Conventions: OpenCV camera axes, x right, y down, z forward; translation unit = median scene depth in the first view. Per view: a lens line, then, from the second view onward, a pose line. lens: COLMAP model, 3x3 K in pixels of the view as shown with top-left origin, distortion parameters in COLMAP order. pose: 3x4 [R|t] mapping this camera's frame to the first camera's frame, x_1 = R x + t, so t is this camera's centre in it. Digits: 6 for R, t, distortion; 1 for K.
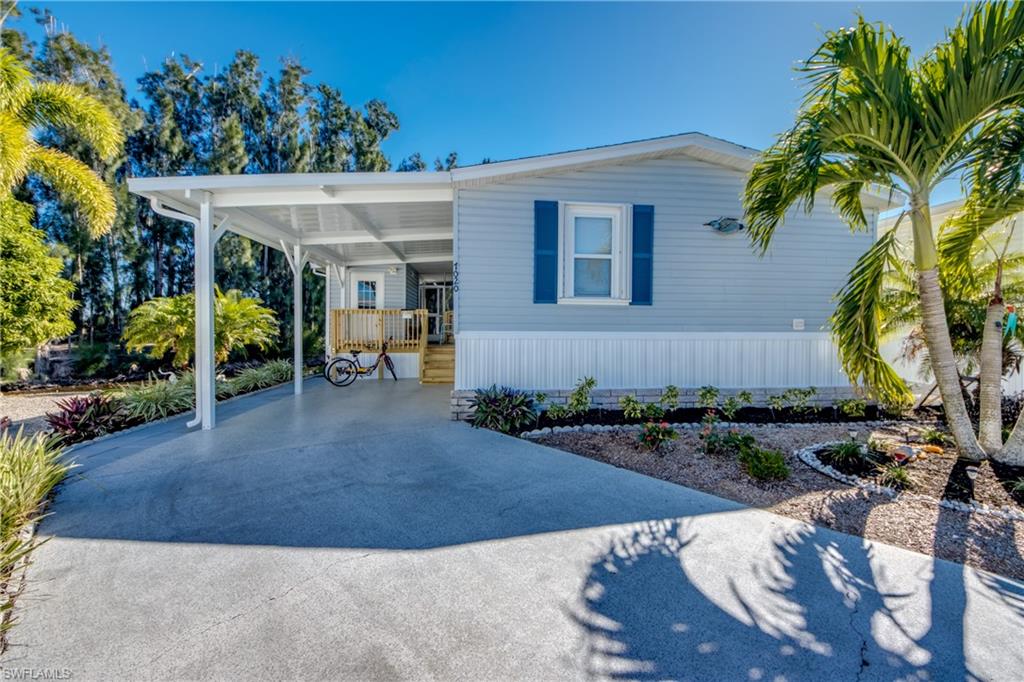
lens RADIAL K [[403.2, 0, 534.9], [0, 403.2, 328.4], [0, 0, 1]] dist [-0.001895, -0.005975]
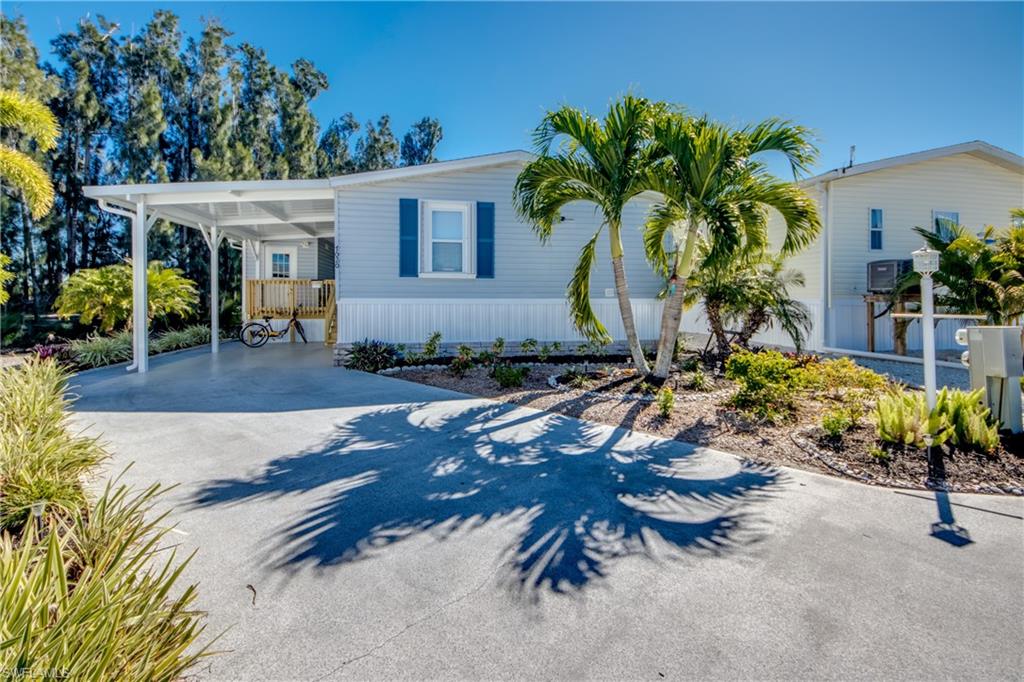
lens RADIAL K [[438.8, 0, 518.9], [0, 438.8, 300.2], [0, 0, 1]] dist [-0.023252, -0.001968]
pose [[0.997636, -0.002300, 0.068678, 0.147535], [0.001869, 0.999978, 0.006343, 0.002397], [-0.068691, -0.006199, 0.997619, -0.226947]]
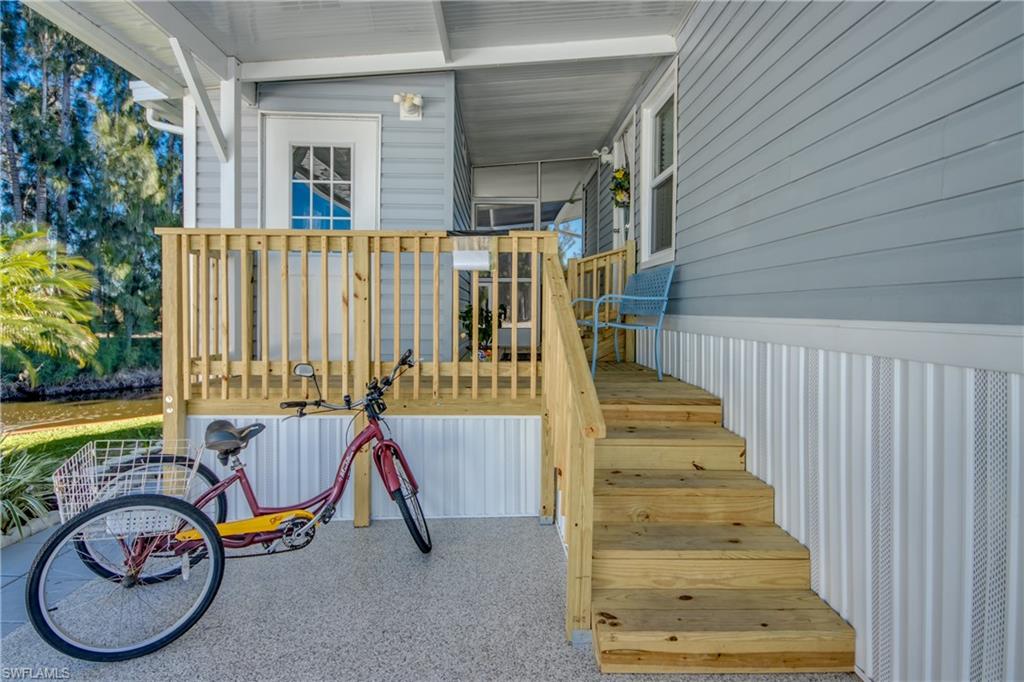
lens RADIAL K [[526.3, 0, 495.3], [0, 526.3, 328.4], [0, 0, 1]] dist [-0.001253, -0.004386]
pose [[0.988748, 0.008616, -0.149340, -0.237680], [-0.004312, 0.999567, 0.029122, 0.000347], [0.149526, -0.028150, 0.988357, 0.646750]]
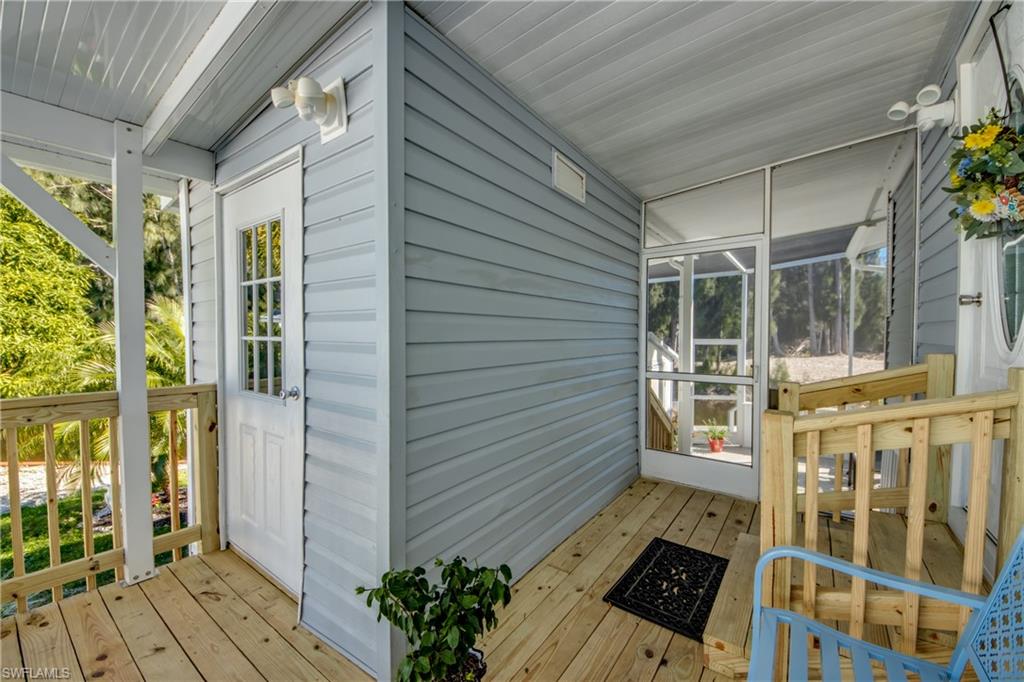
lens RADIAL K [[403.2, 0, 486.0], [0, 403.2, 346.8], [0, 0, 1]] dist [-0.001895, -0.005975]
pose [[0.683249, 0.022062, -0.729852, -0.211386], [-0.001129, 0.999574, 0.029158, -0.071106], [0.730185, -0.019098, 0.682983, 0.967301]]
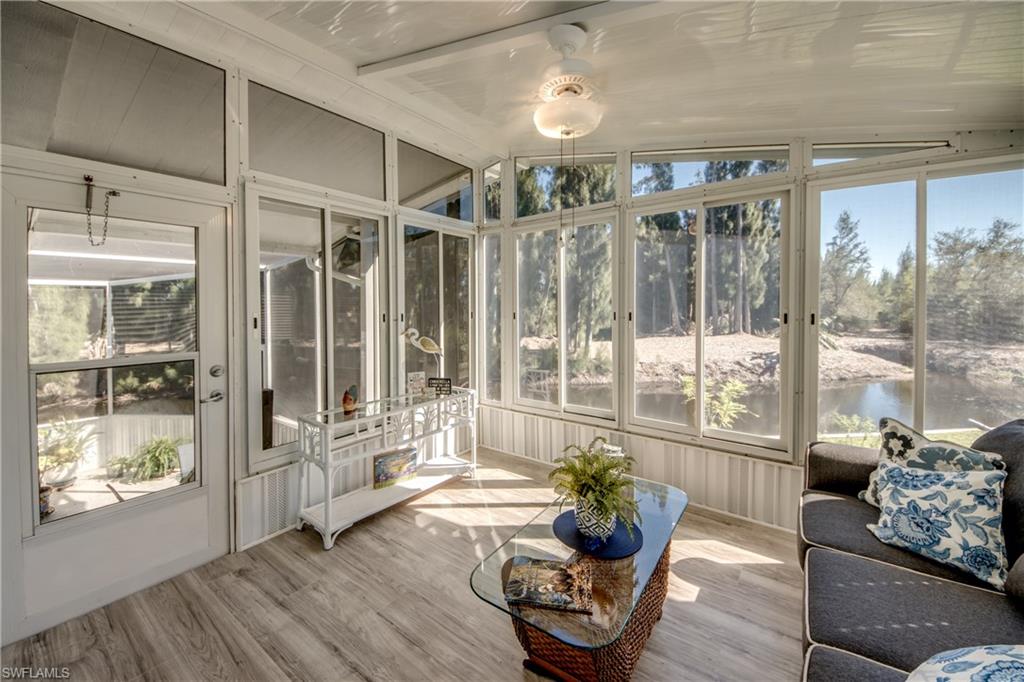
lens RADIAL K [[403.2, 0, 506.2], [0, 403.2, 318.1], [0, 0, 1]] dist [-0.001895, -0.005975]
pose [[0.706612, 0.025400, -0.707145, 0.284266], [-0.004476, 0.999496, 0.031429, -0.125658], [0.707587, -0.019043, 0.706370, 1.620775]]
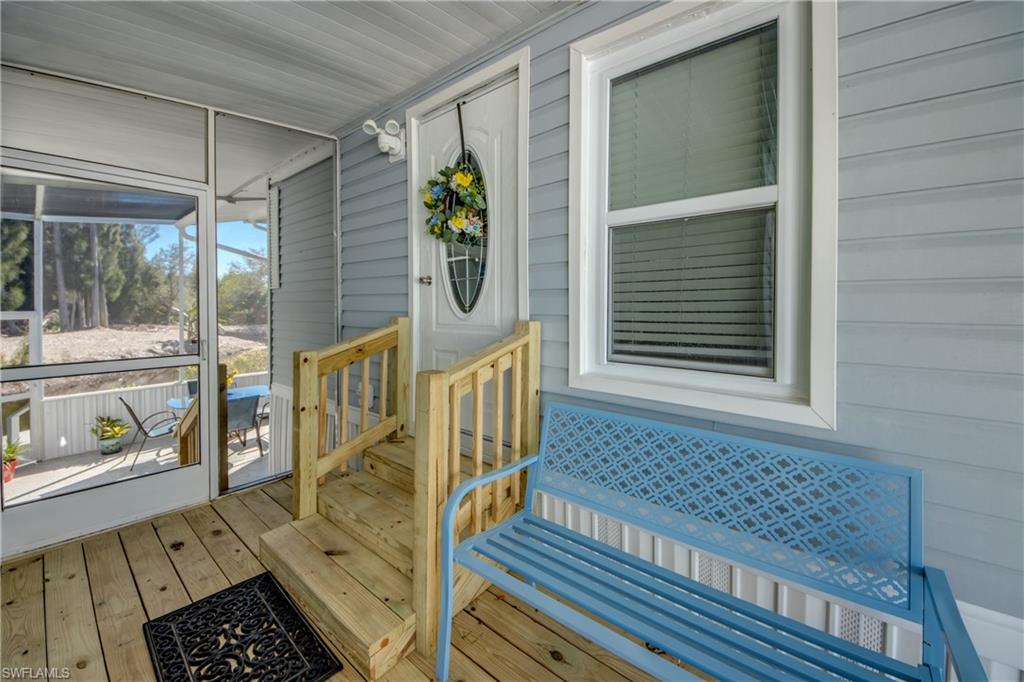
lens RADIAL K [[403.2, 0, 528.0], [0, 403.2, 310.2], [0, 0, 1]] dist [-0.001895, -0.005975]
pose [[0.731363, -0.006967, 0.681953, -0.306606], [0.001527, 0.999962, 0.008579, -0.069176], [-0.681987, -0.005233, 0.731346, 0.996390]]
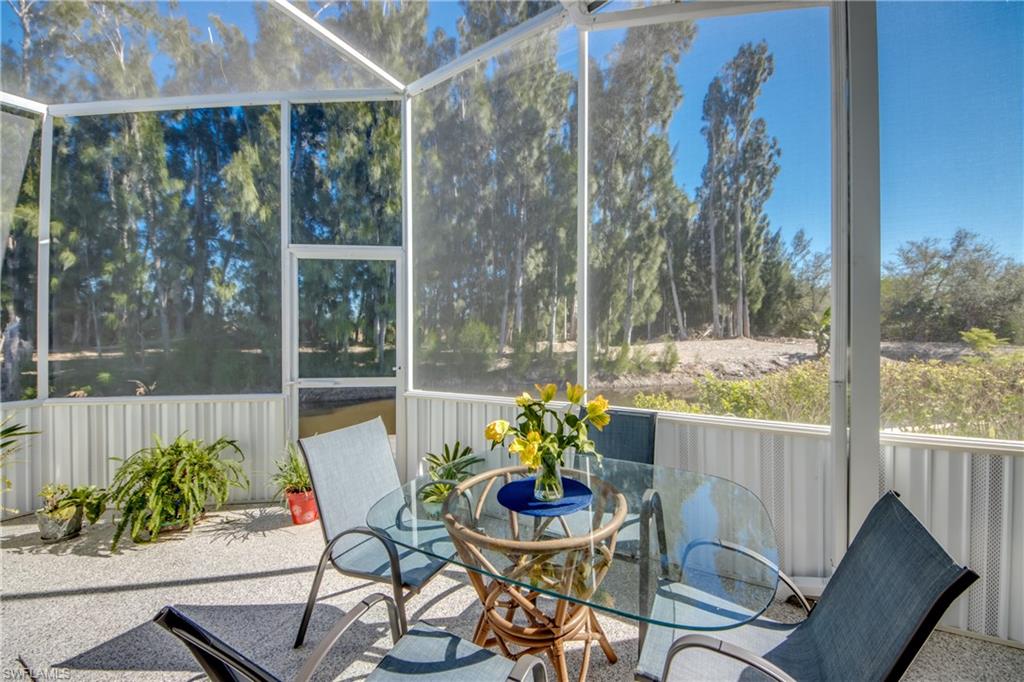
lens RADIAL K [[403.2, 0, 511.7], [0, 403.2, 333.6], [0, 0, 1]] dist [-0.001895, -0.005975]
pose [[0.797430, 0.006791, -0.603373, -0.158780], [0.001659, 0.999908, 0.013447, -0.001633], [0.603409, -0.011724, 0.797346, 1.597925]]
